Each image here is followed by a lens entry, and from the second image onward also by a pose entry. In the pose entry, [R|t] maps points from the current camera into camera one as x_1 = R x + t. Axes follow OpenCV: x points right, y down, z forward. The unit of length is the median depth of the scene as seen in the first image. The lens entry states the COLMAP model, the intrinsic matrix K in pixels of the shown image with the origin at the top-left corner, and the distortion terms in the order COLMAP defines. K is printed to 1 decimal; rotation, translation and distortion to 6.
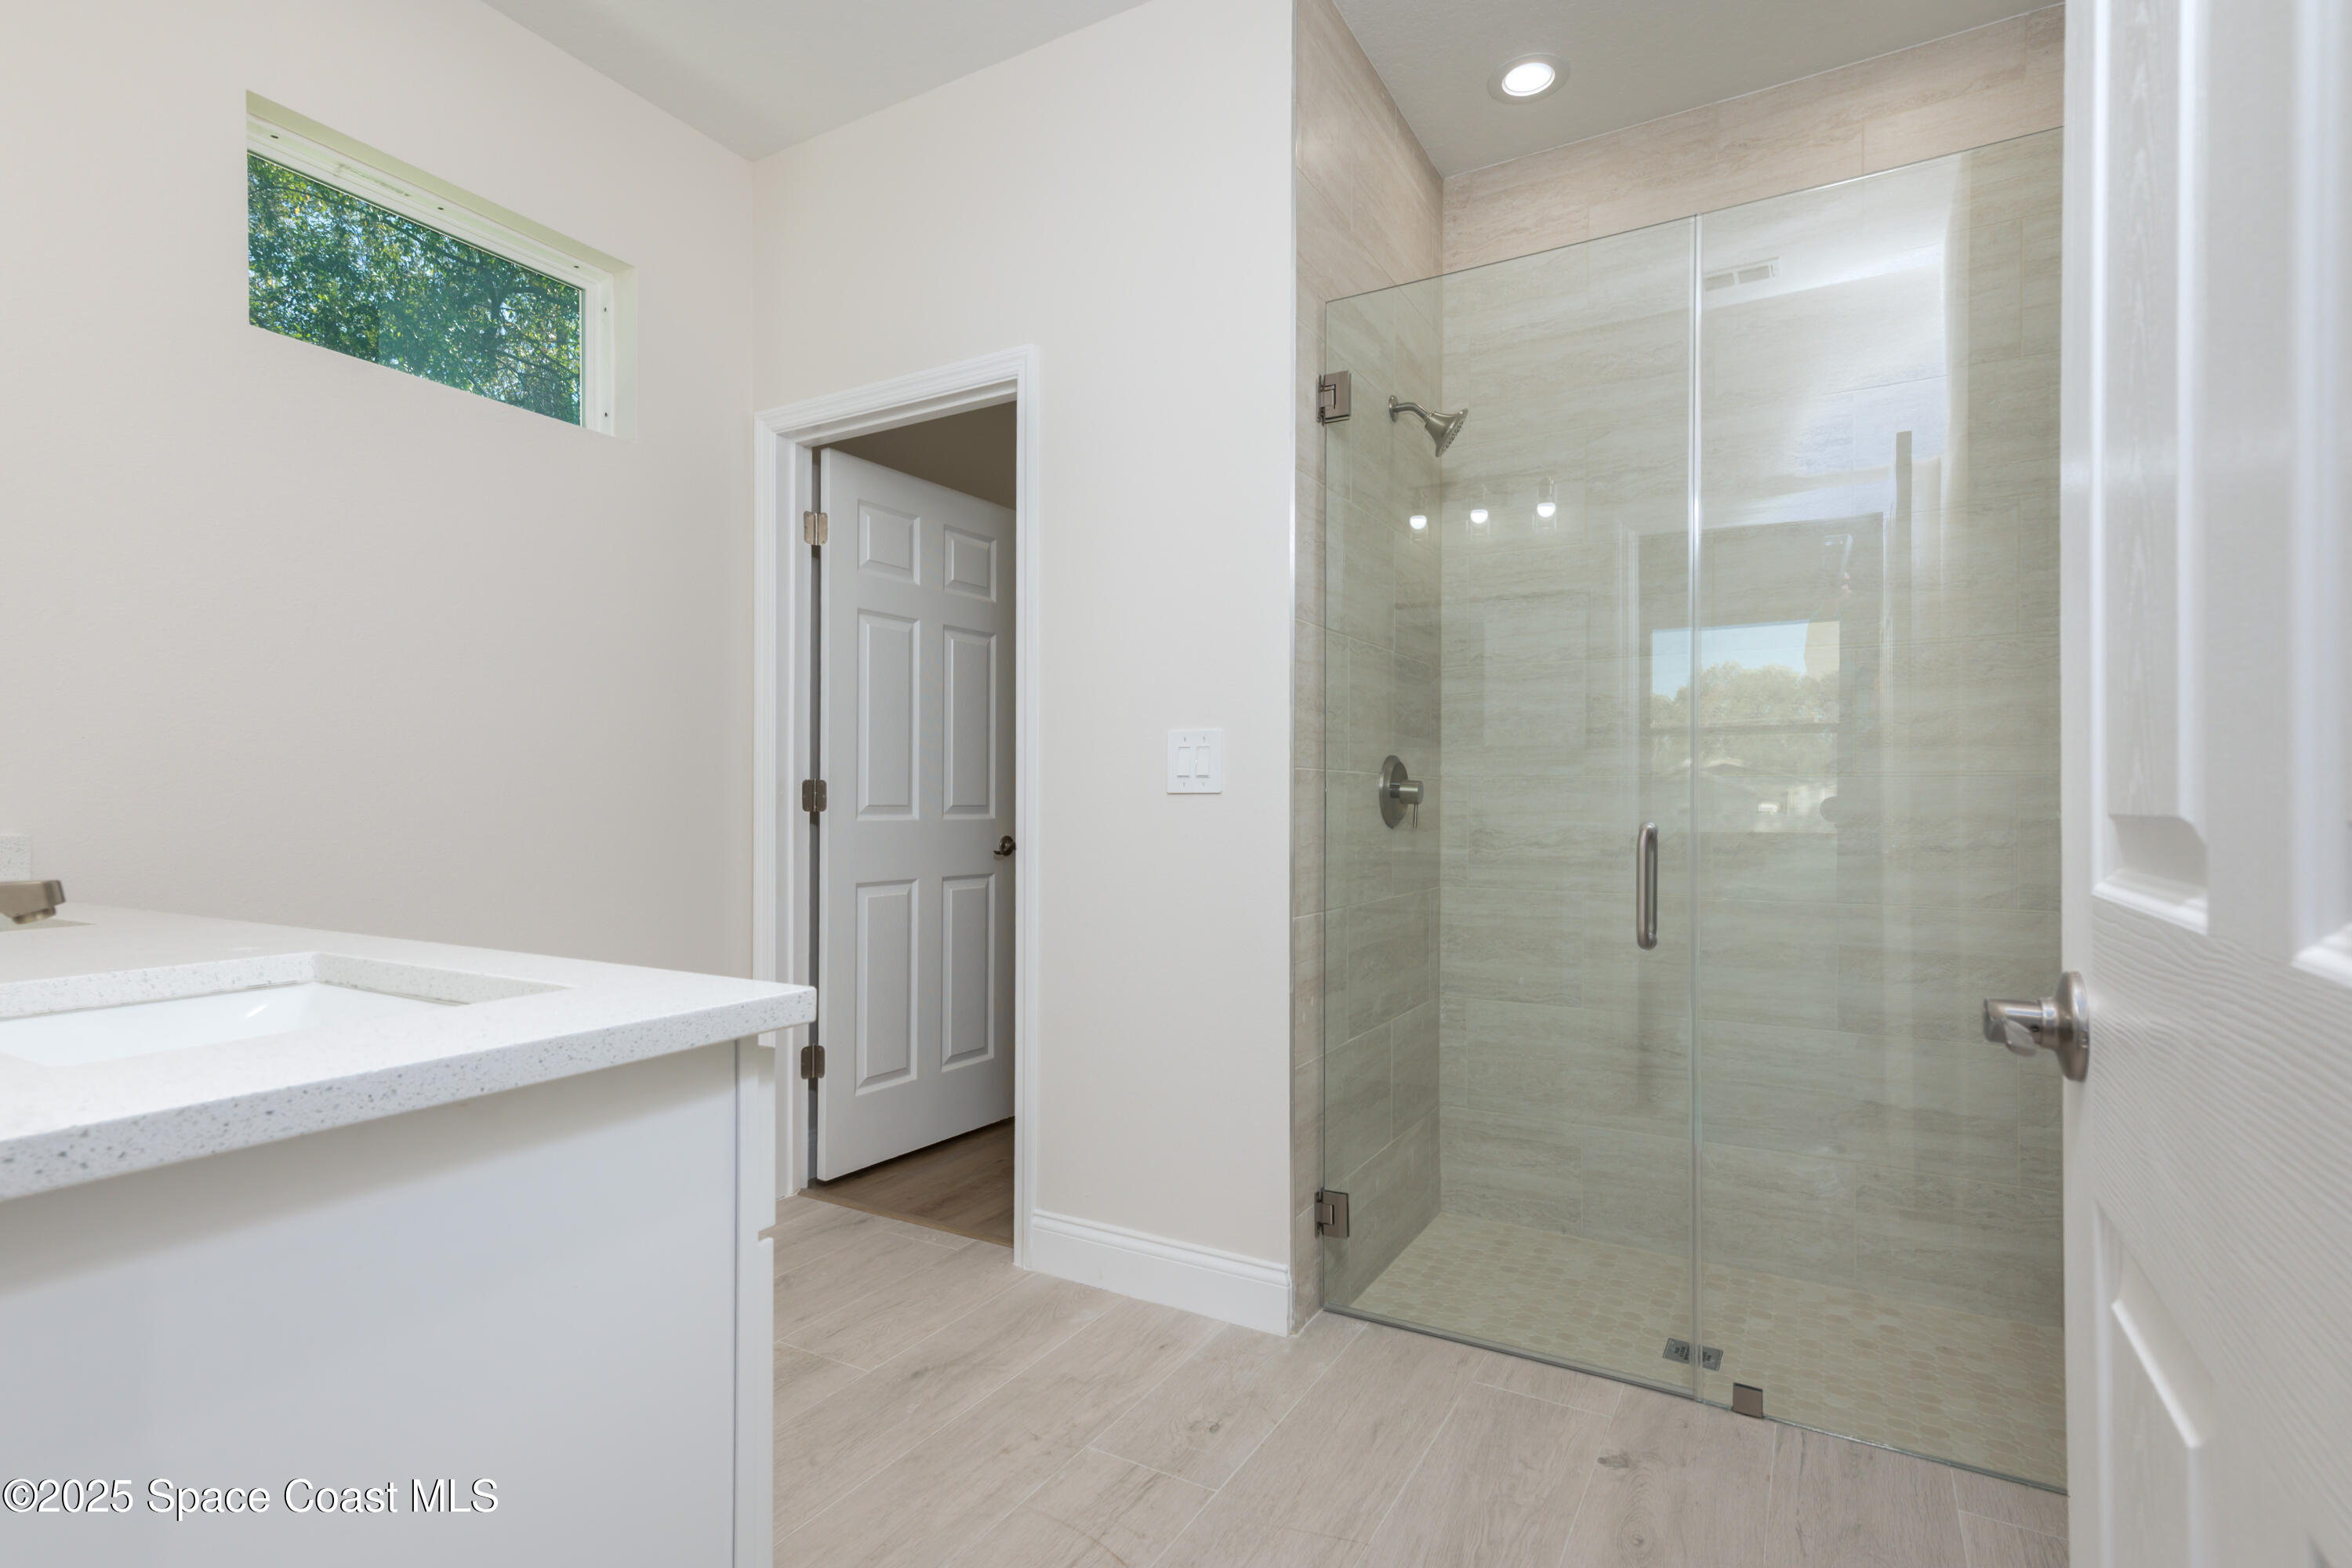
lens RADIAL K [[1138.1, 0, 1183.7], [0, 1138.1, 794.8], [0, 0, 1]] dist [0.016961, 0.002378]
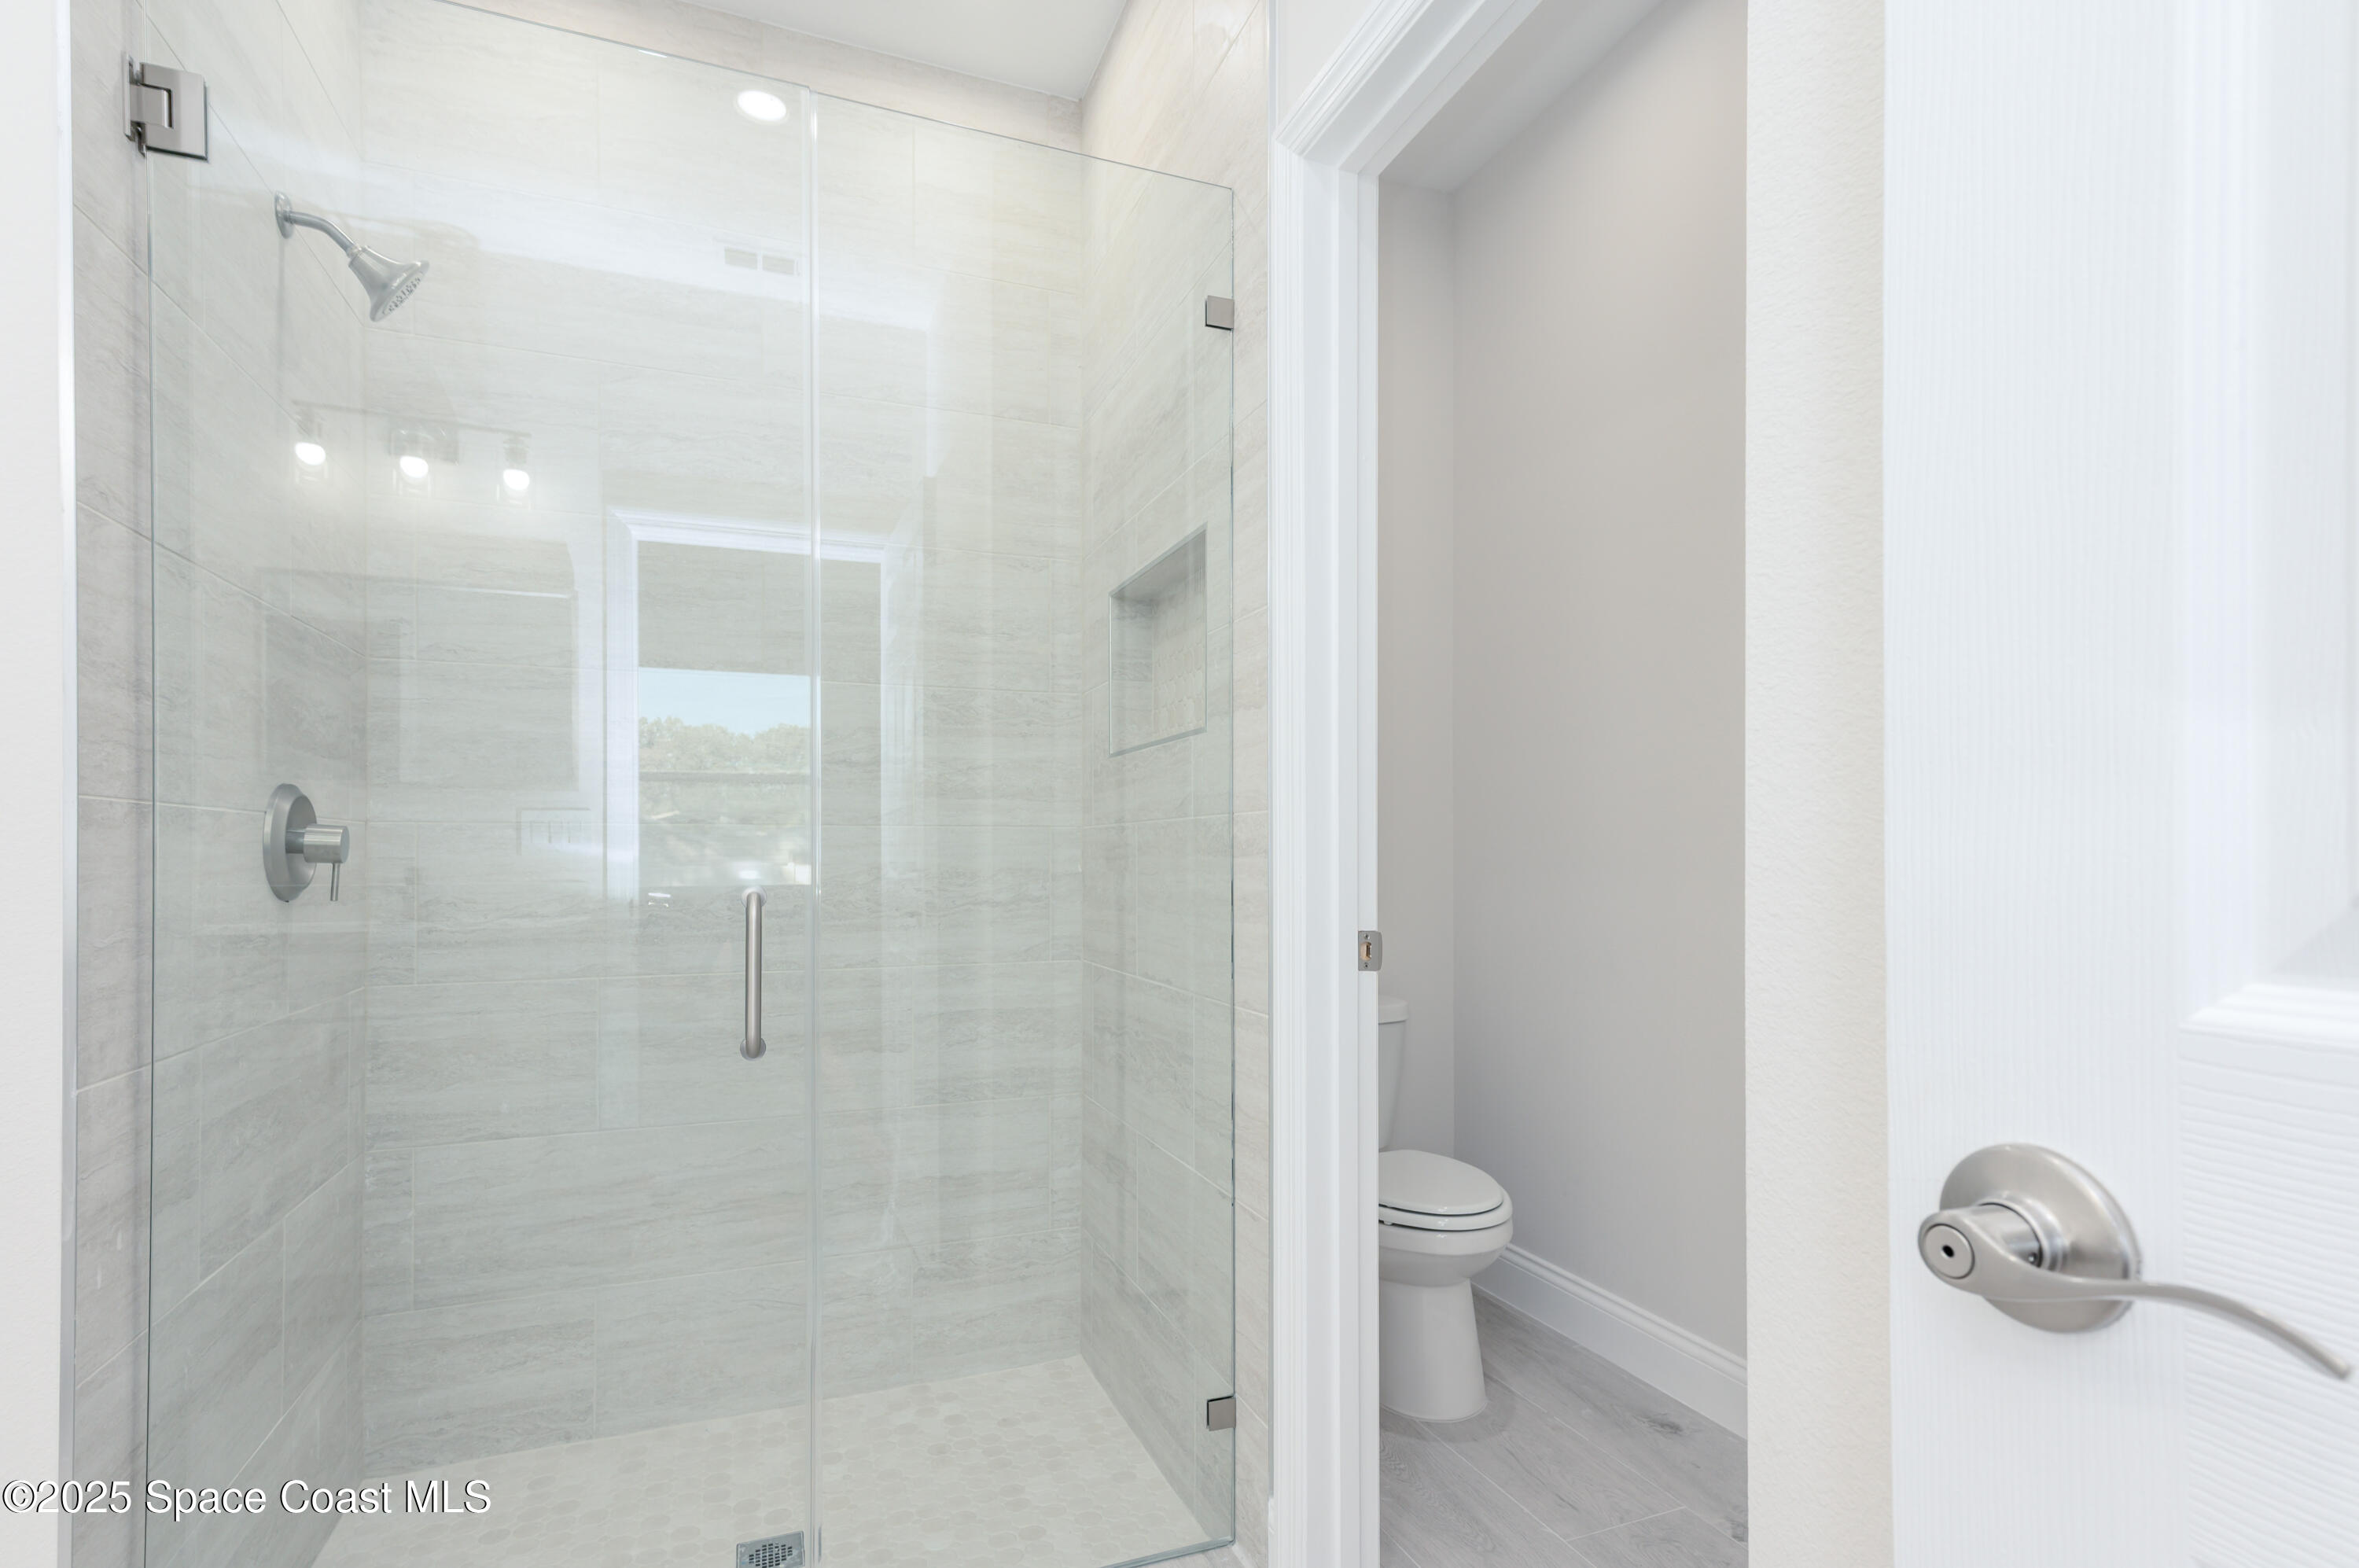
lens RADIAL K [[1141.6, 0, 1178.1], [0, 1141.6, 849.7], [0, 0, 1]] dist [0.016961, 0.002378]
pose [[0.631594, -0.000213, 0.775299, 0.004515], [-0.000836, 0.999999, 0.000956, -0.000008], [-0.775299, -0.001252, 0.631593, 0.240980]]
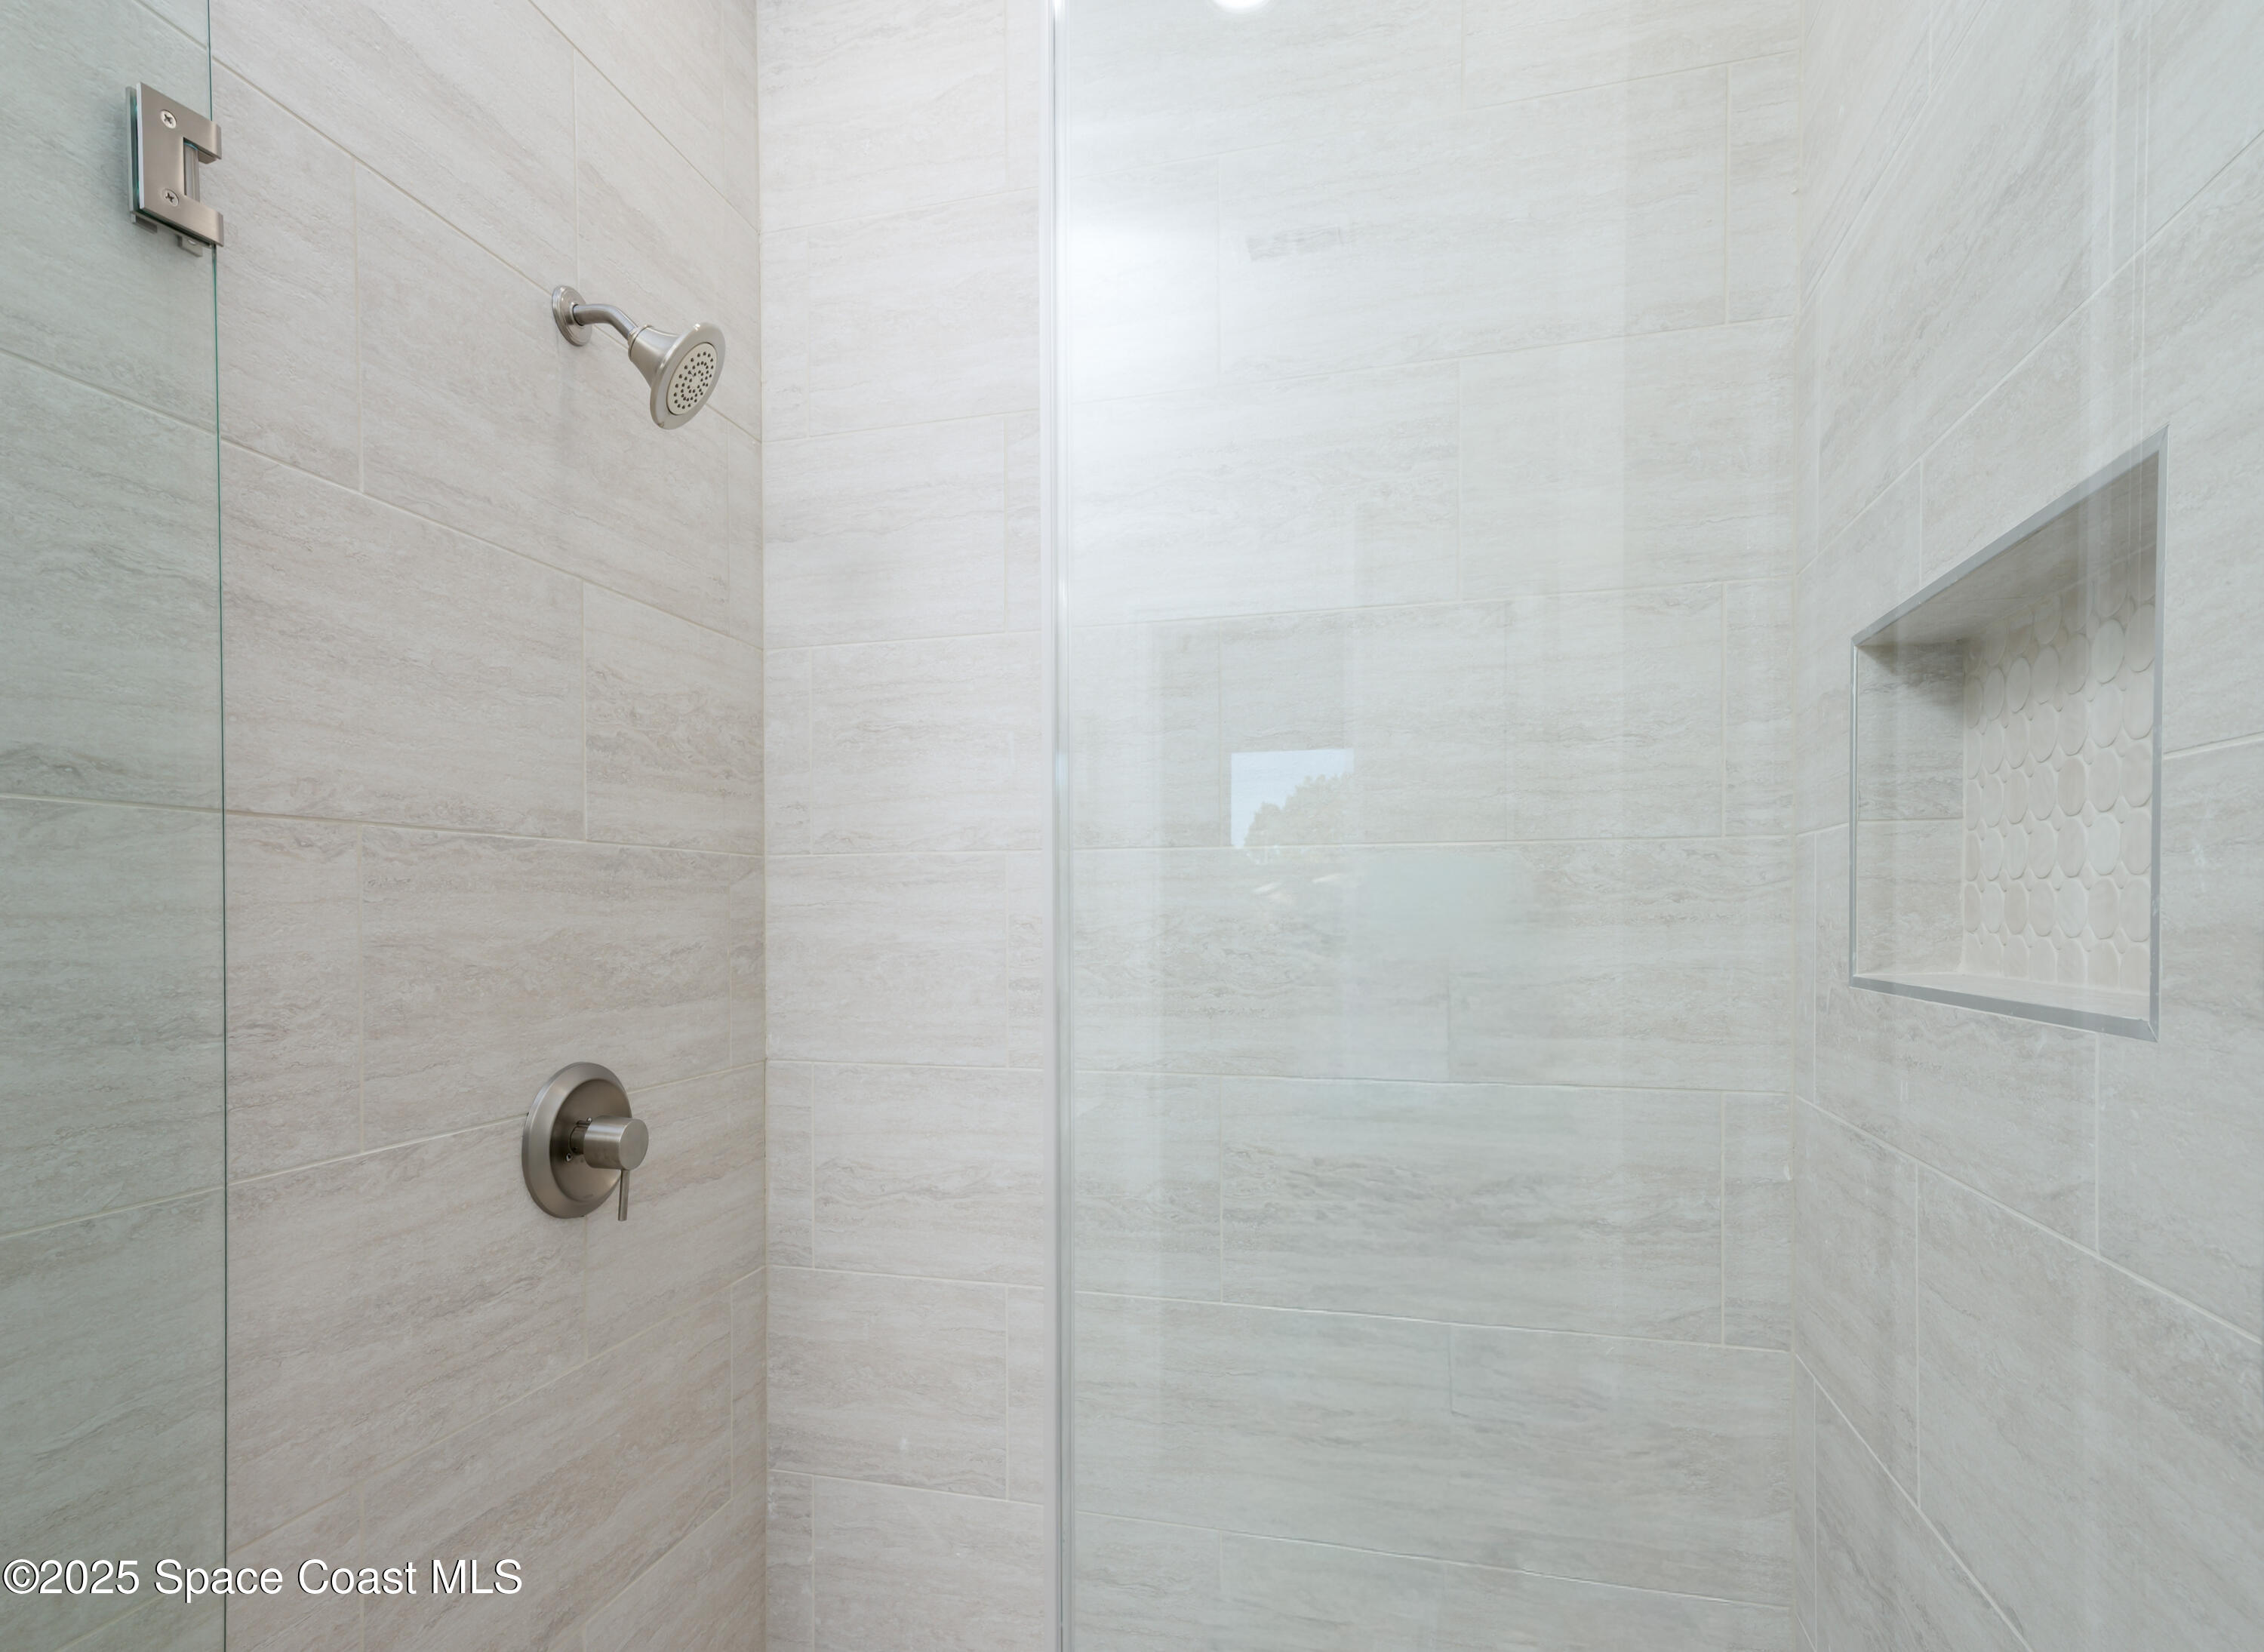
lens RADIAL K [[1203.2, 0, 1114.0], [0, 1203.2, 925.3], [0, 0, 1]] dist [0.016204, -0.000977]
pose [[0.968110, -0.010218, 0.250317, 0.277953], [0.005648, 0.999804, 0.018970, -0.101309], [-0.250462, -0.016951, 0.967978, 0.473924]]
